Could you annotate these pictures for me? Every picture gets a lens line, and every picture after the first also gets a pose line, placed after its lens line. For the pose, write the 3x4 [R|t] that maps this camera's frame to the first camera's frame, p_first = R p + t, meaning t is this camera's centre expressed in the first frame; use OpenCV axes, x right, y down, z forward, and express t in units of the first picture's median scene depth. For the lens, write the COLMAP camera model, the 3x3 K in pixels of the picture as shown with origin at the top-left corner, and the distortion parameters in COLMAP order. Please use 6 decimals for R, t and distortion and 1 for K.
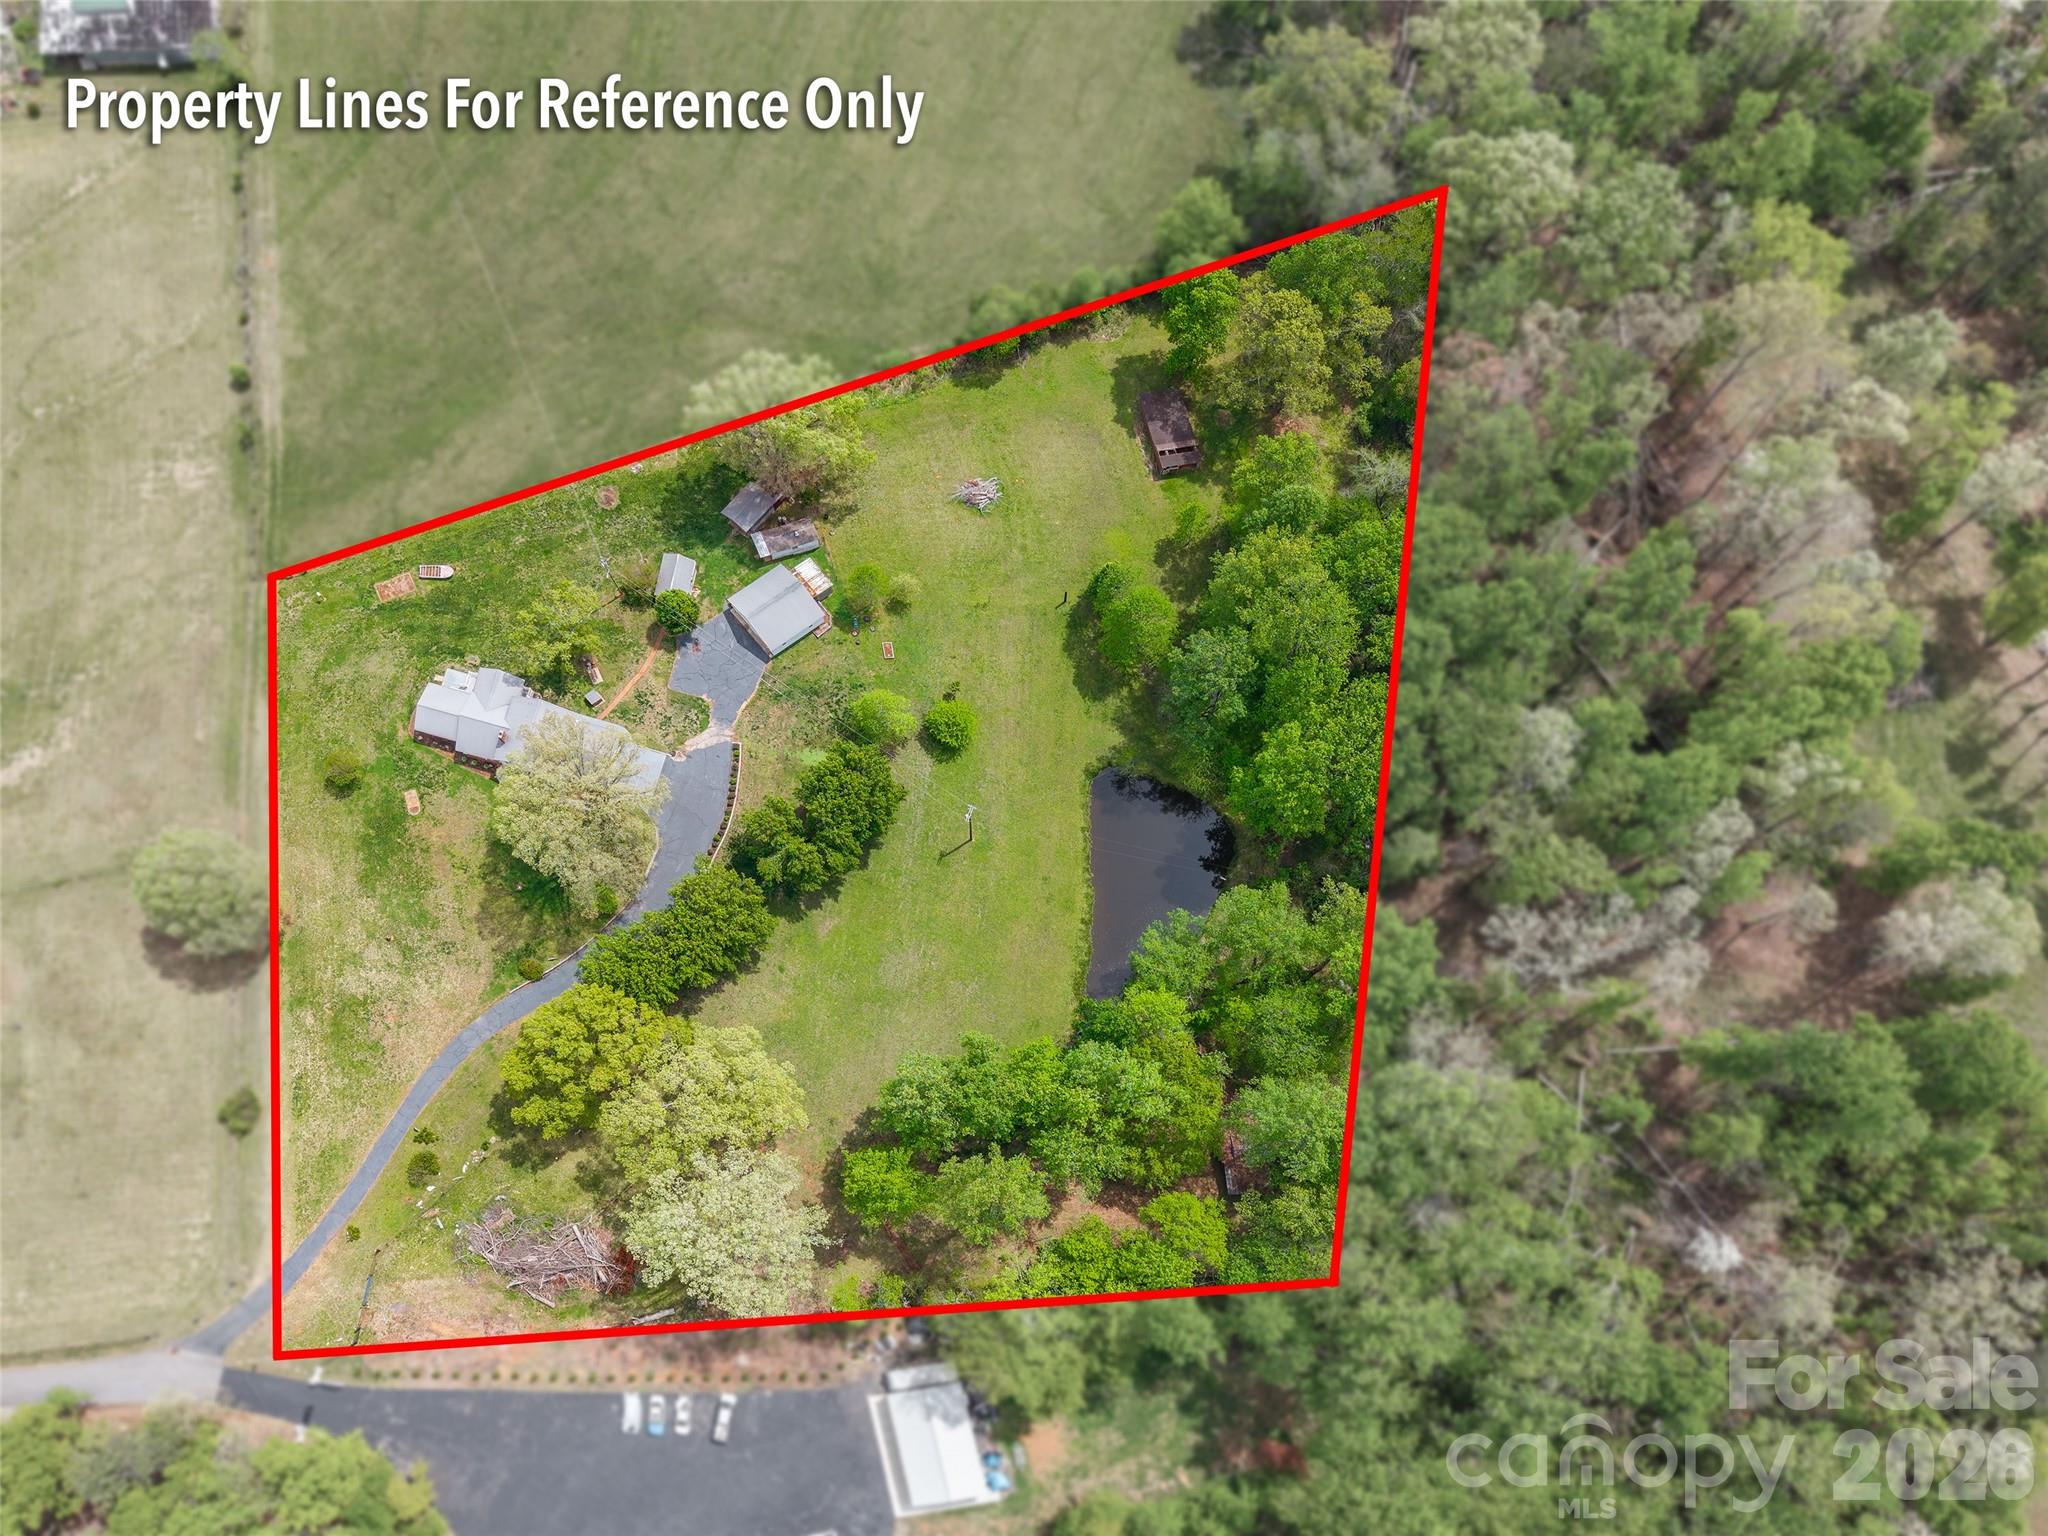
lens RADIAL K [[1426.8, 0, 1024.0], [0, 1426.8, 768.0], [0, 0, 1]] dist [0.061675, 0.000804]
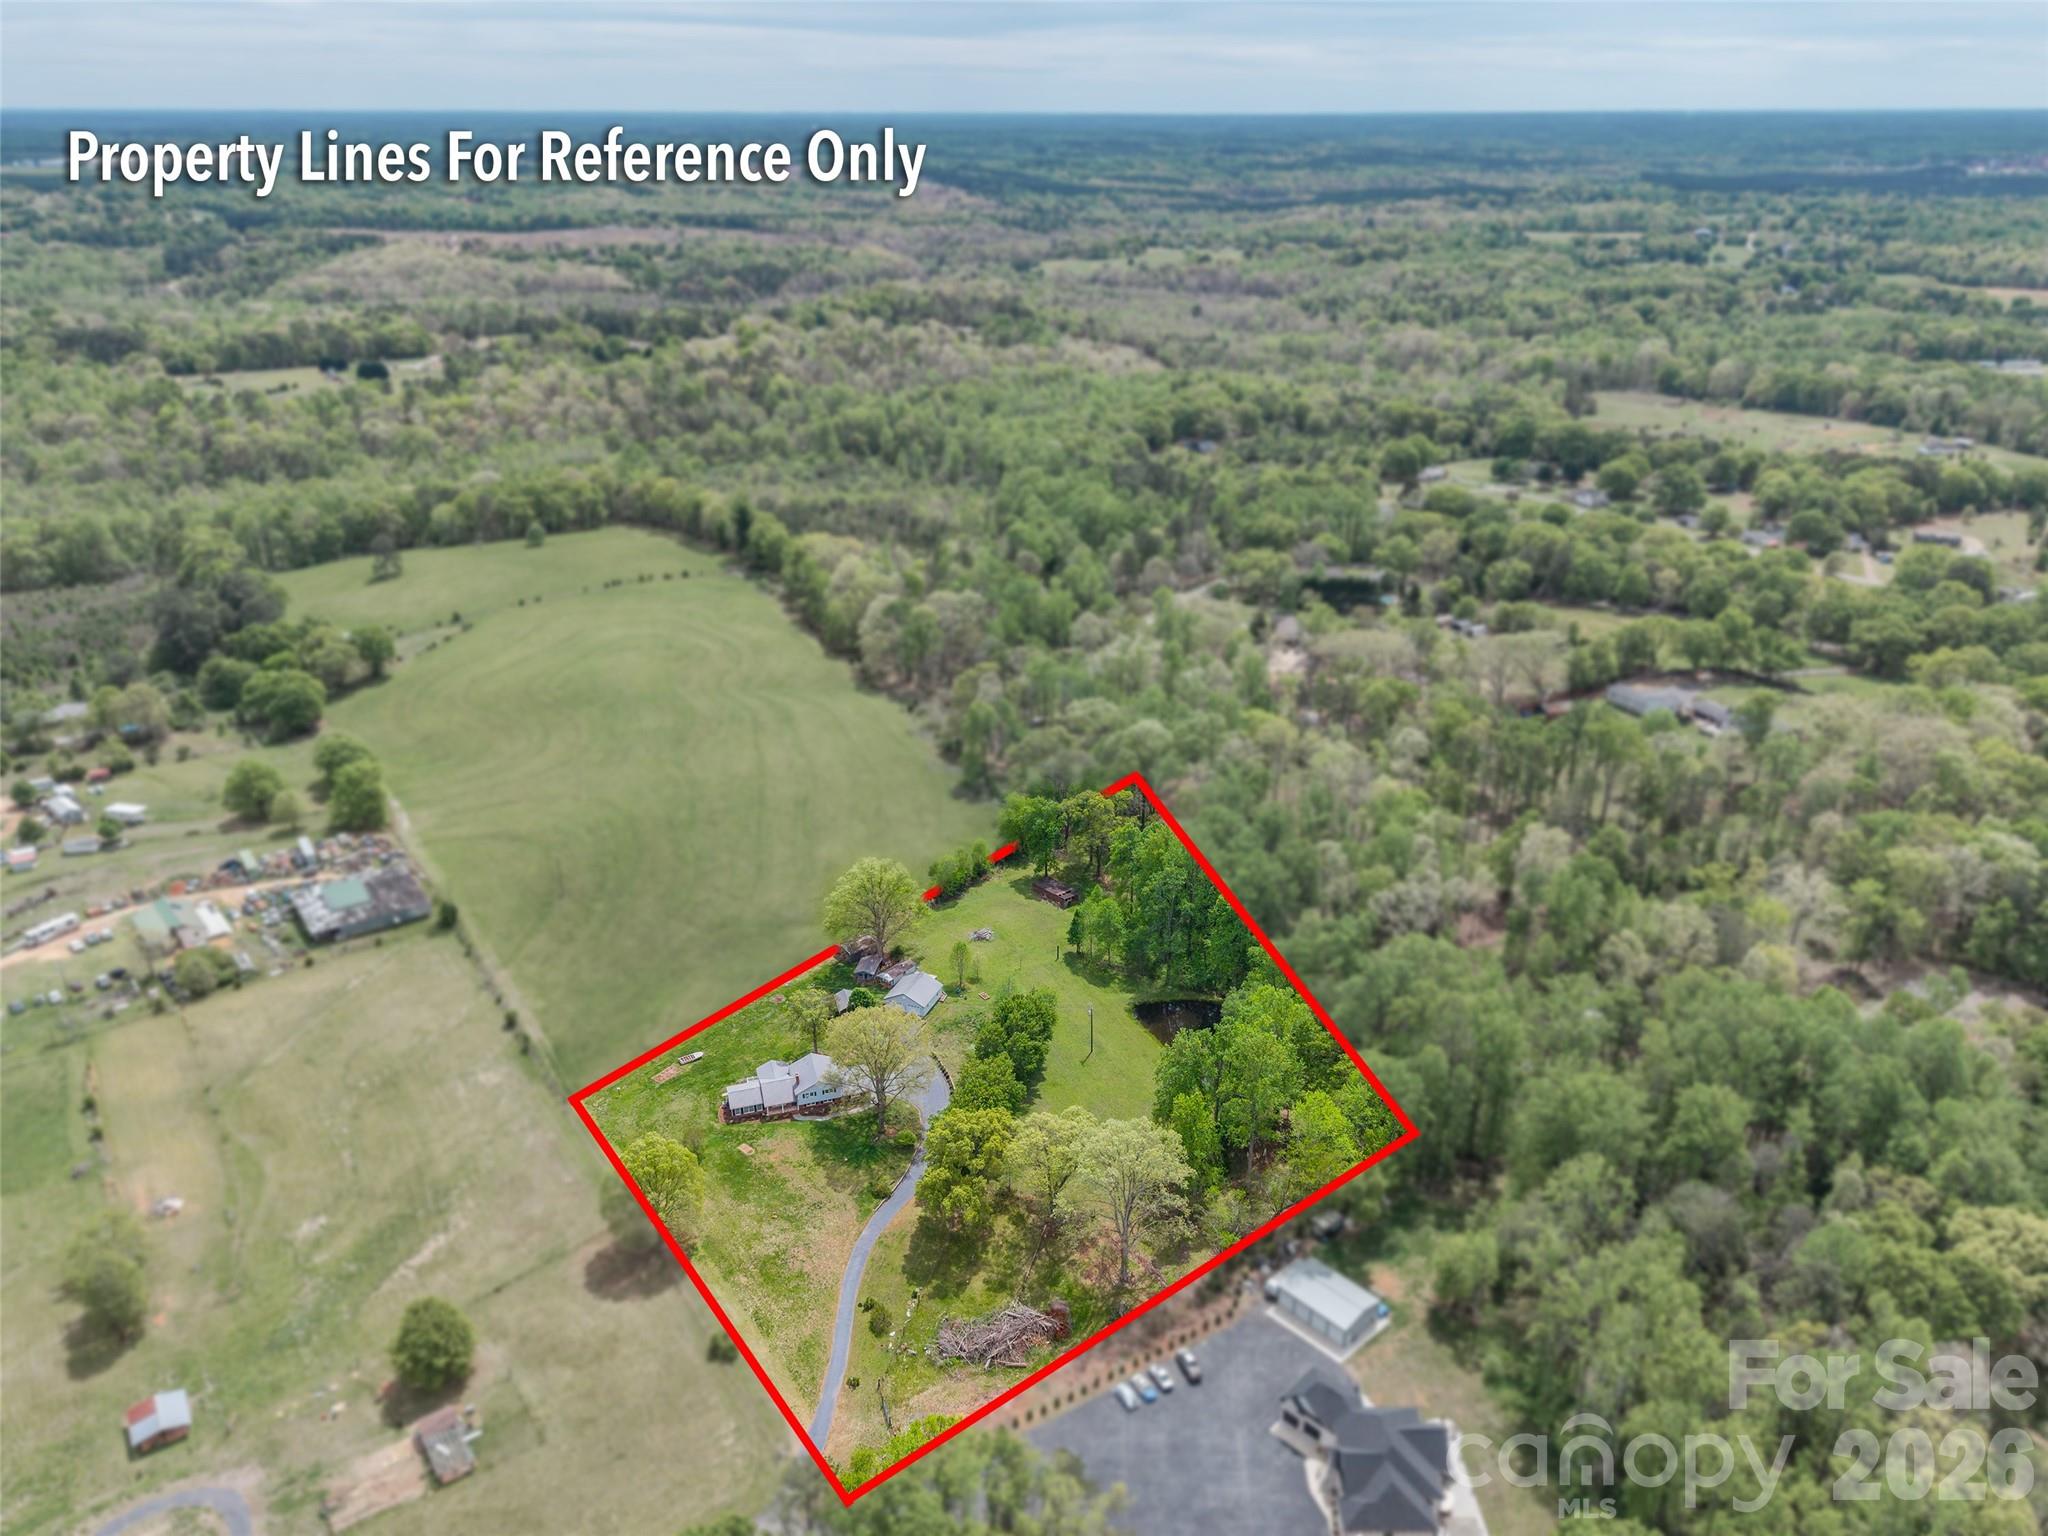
lens RADIAL K [[1442.3, 0, 1024.0], [0, 1442.3, 768.0], [0, 0, 1]] dist [0.275977, -0.000036]
pose [[0.851538, -0.166513, 0.497148, -0.837075], [0.501020, 0.537818, -0.678035, 0.921369], [-0.154473, 0.826454, 0.541399, -0.121618]]
